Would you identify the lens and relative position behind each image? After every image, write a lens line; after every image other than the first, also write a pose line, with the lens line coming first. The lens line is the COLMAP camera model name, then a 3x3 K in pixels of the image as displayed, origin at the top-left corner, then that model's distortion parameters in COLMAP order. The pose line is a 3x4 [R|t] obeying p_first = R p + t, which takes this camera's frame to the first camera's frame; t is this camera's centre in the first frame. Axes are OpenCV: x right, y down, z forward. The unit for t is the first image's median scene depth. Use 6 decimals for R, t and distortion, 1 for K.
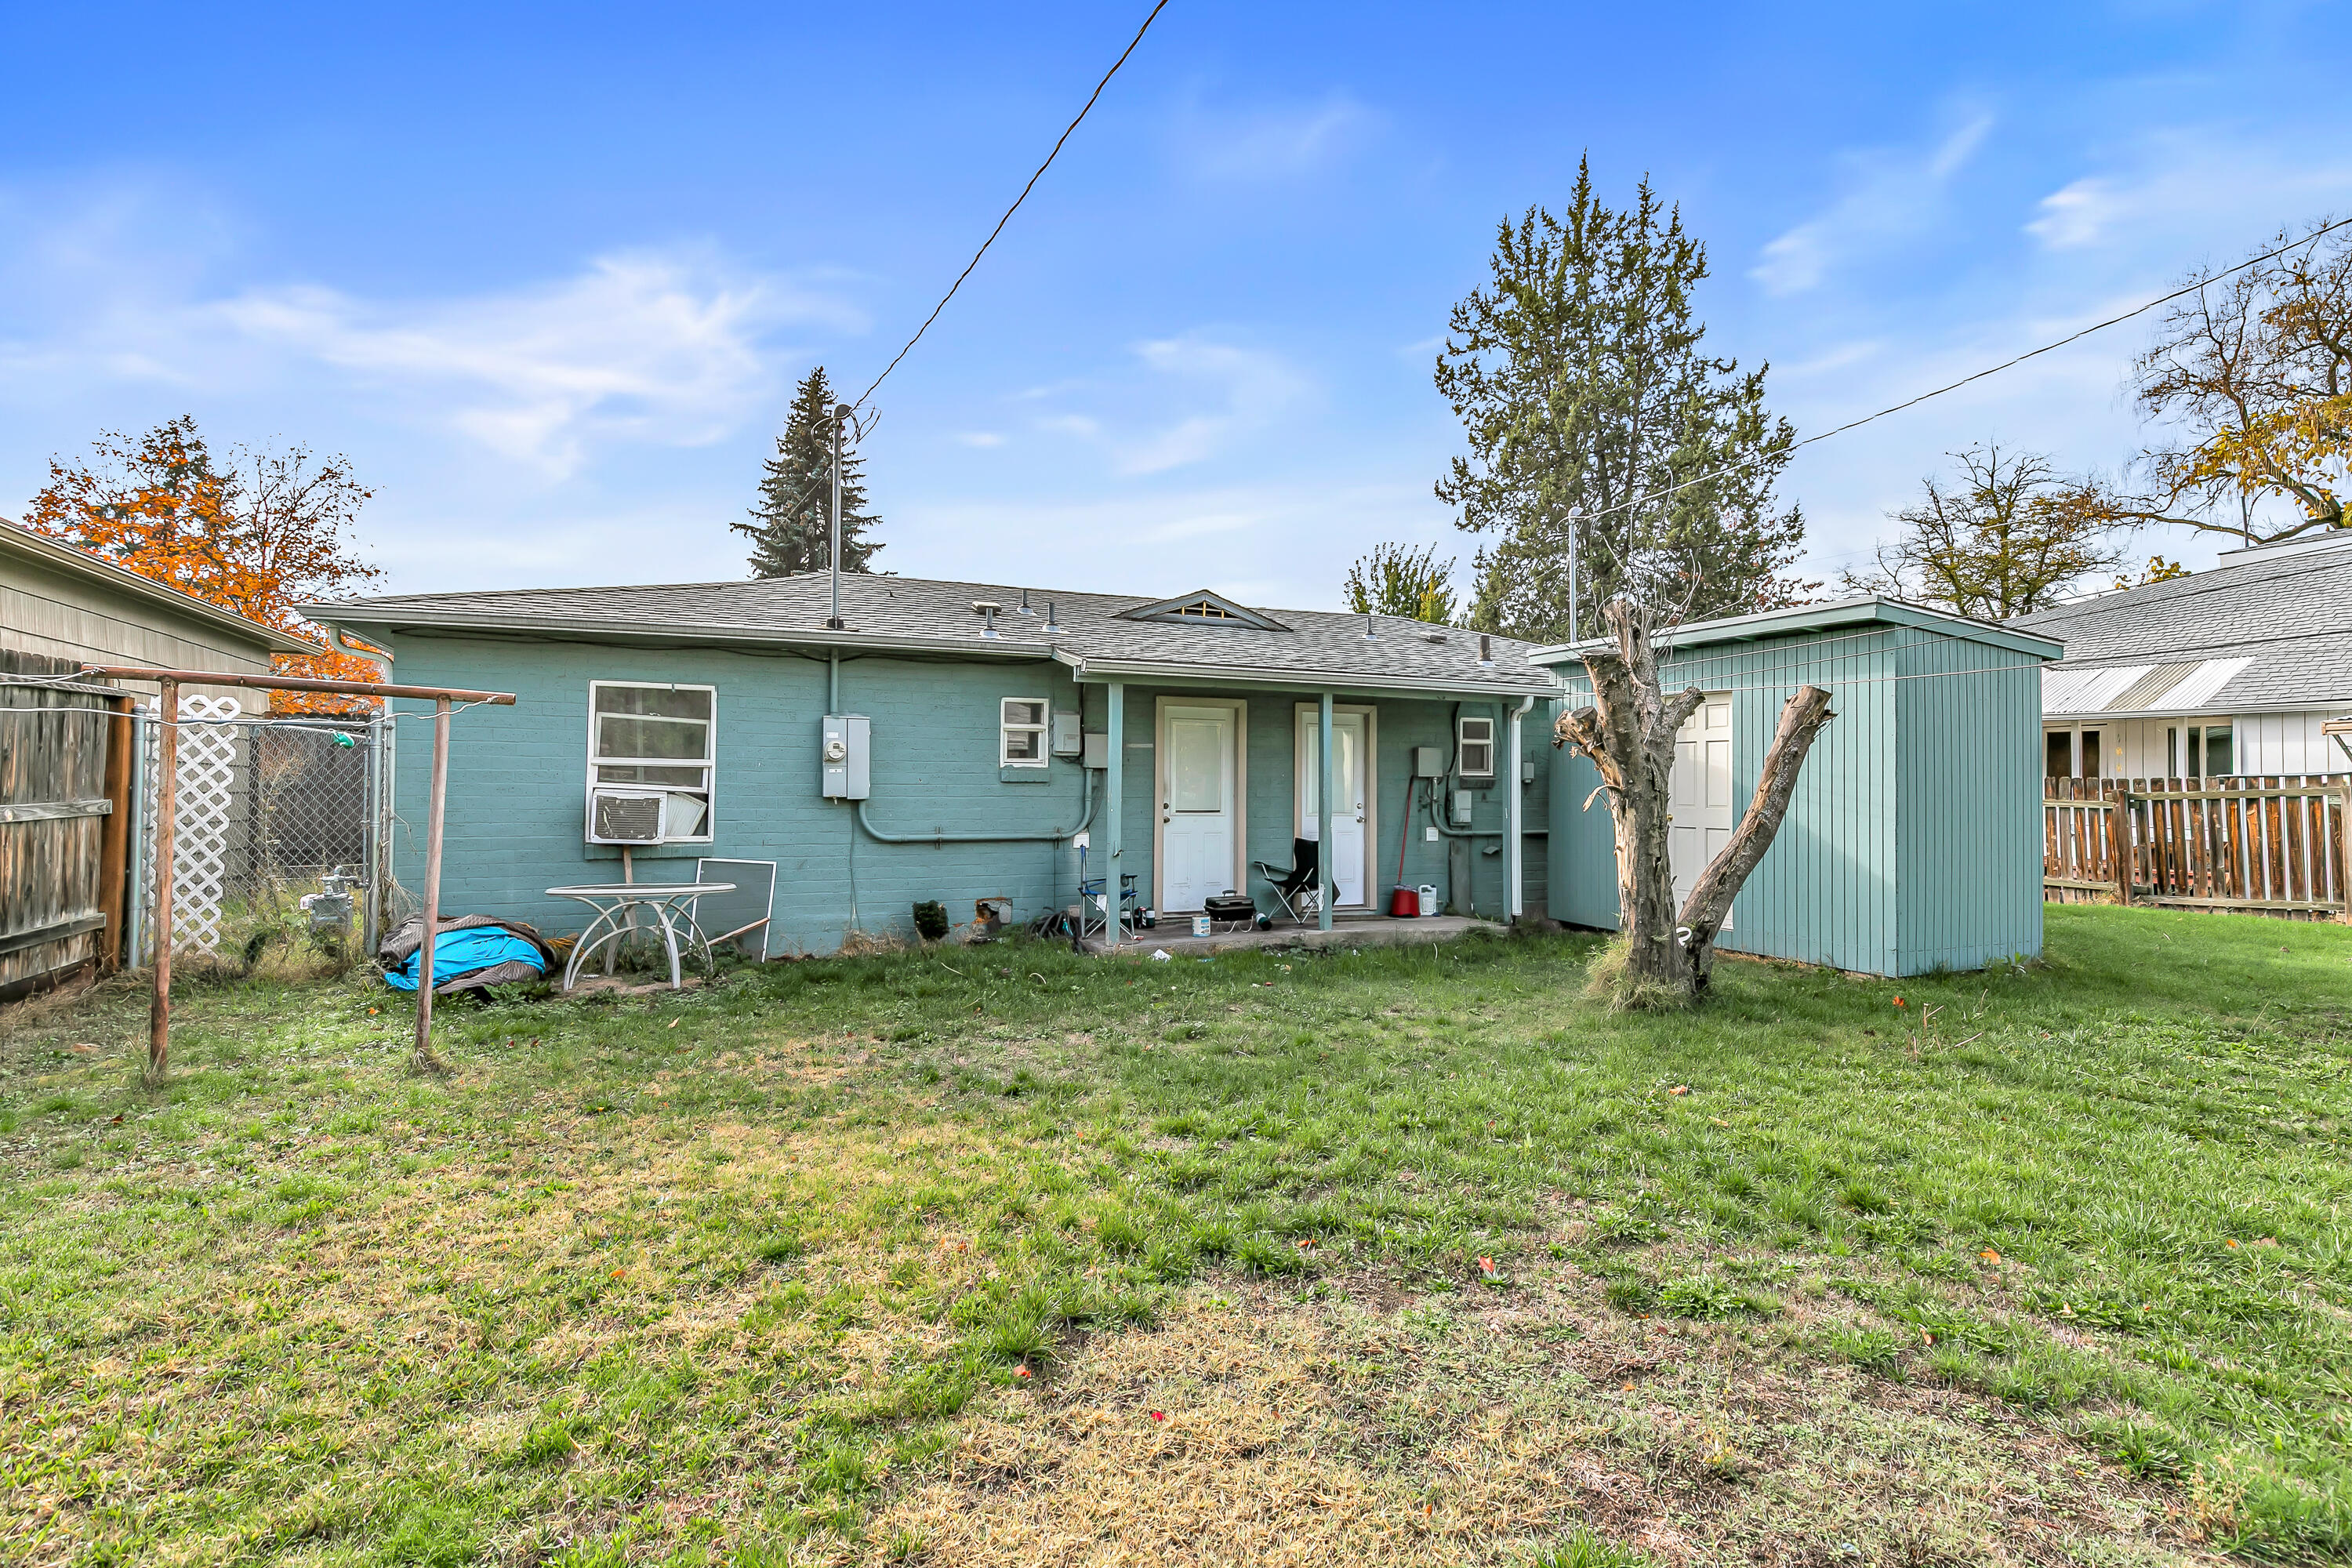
lens RADIAL K [[1067.7, 0, 1177.1], [0, 1067.7, 784.9], [0, 0, 1]] dist [0.004291, 0.000293]
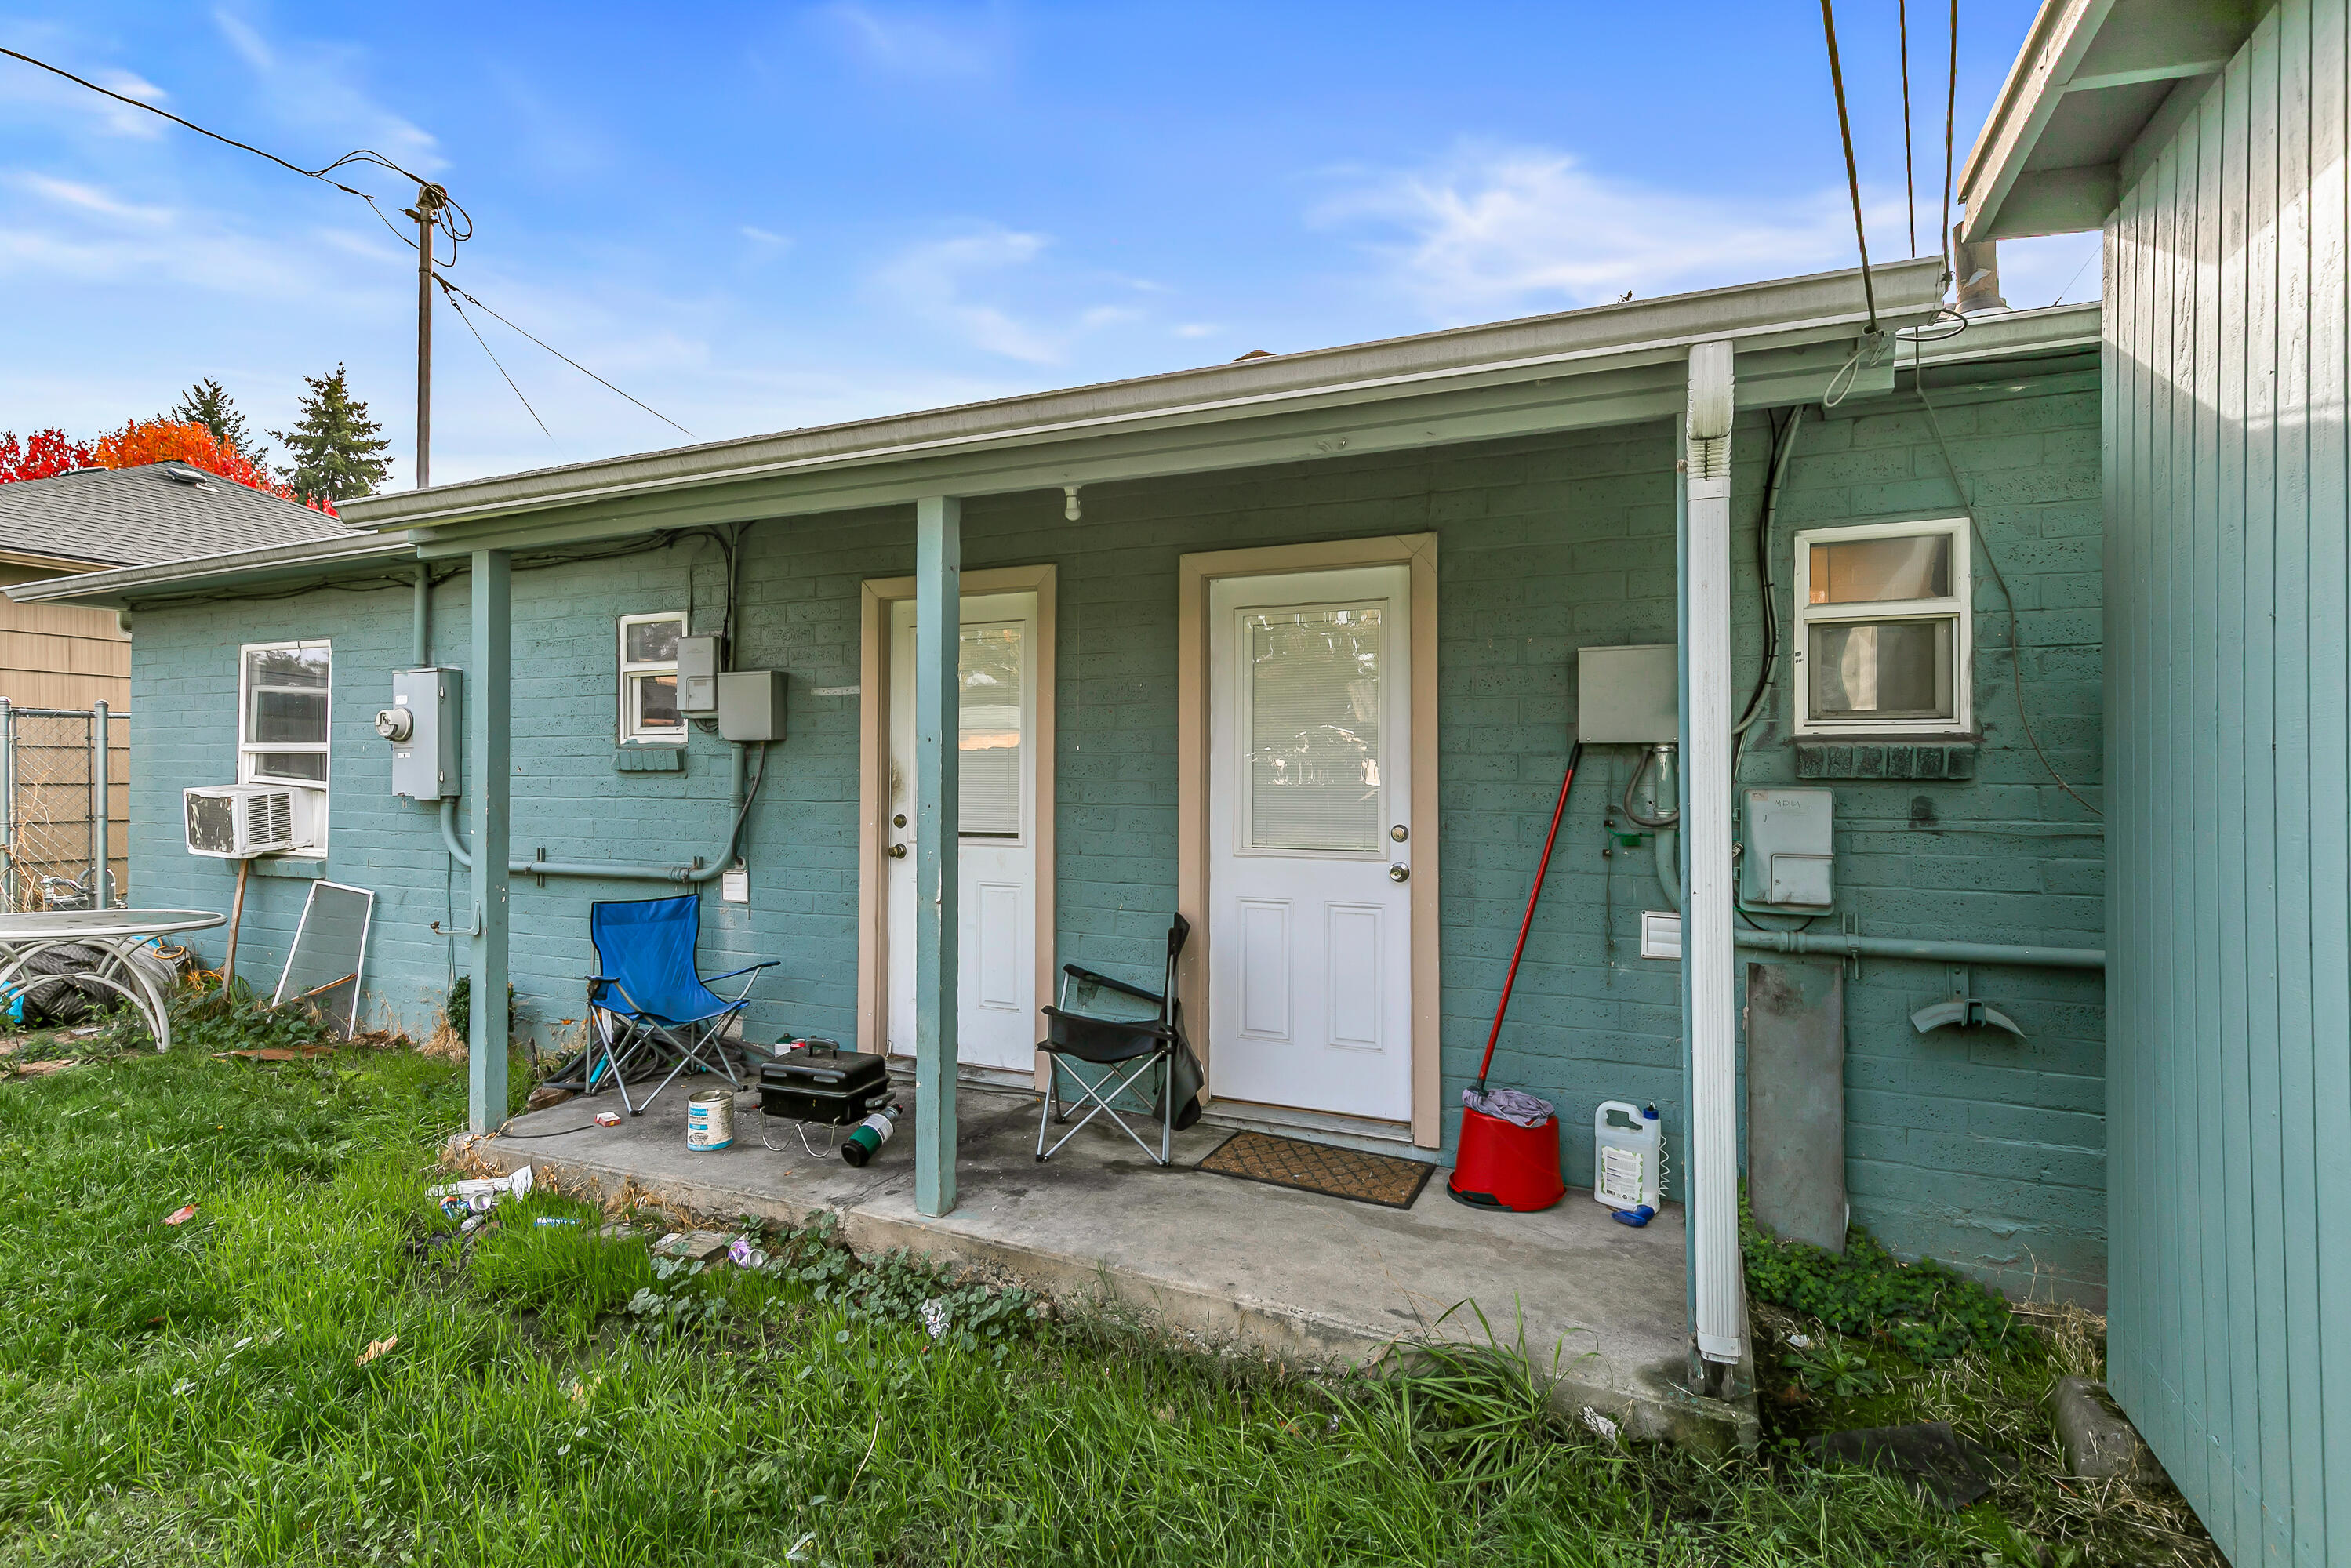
lens RADIAL K [[1067.1, 0, 1179.9], [0, 1067.1, 774.5], [0, 0, 1]] dist [0.004291, 0.000293]
pose [[0.687882, 0.002981, -0.725817, 0.419485], [0.012571, 0.999793, 0.016020, -0.006078], [0.725714, -0.020144, 0.687702, 0.812923]]
